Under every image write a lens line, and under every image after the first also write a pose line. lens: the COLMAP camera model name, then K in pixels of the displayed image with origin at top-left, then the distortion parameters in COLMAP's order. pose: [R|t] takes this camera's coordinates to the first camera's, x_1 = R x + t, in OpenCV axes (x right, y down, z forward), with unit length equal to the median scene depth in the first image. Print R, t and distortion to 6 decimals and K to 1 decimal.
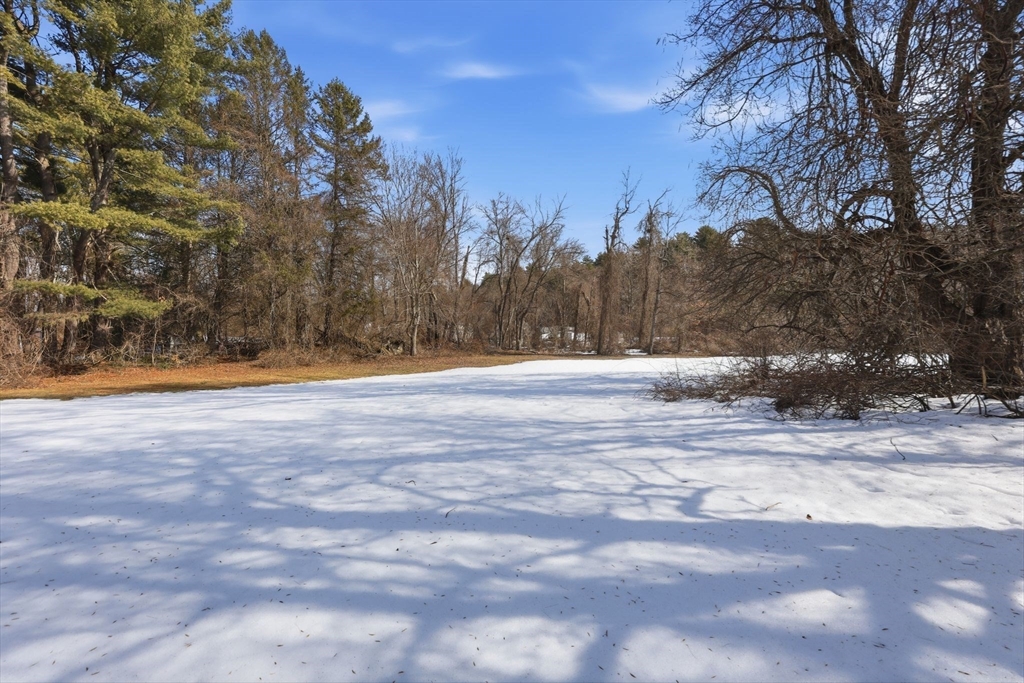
lens RADIAL K [[420.7, 0, 510.7], [0, 420.7, 334.6], [0, 0, 1]] dist [0.000235, 0.000033]
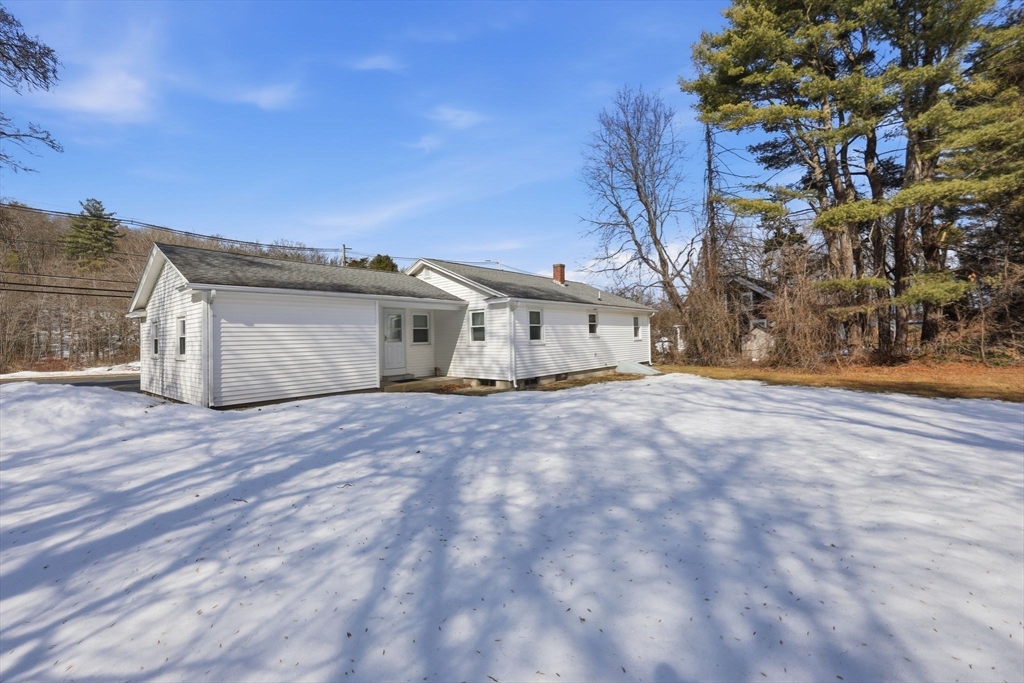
lens RADIAL K [[420.7, 0, 510.7], [0, 420.7, 334.6], [0, 0, 1]] dist [0.000235, 0.000033]
pose [[-0.204684, -0.007000, -0.978803, 0.682304], [0.030971, 0.999427, -0.013624, 0.031217], [0.978338, -0.033103, -0.204350, 1.689786]]
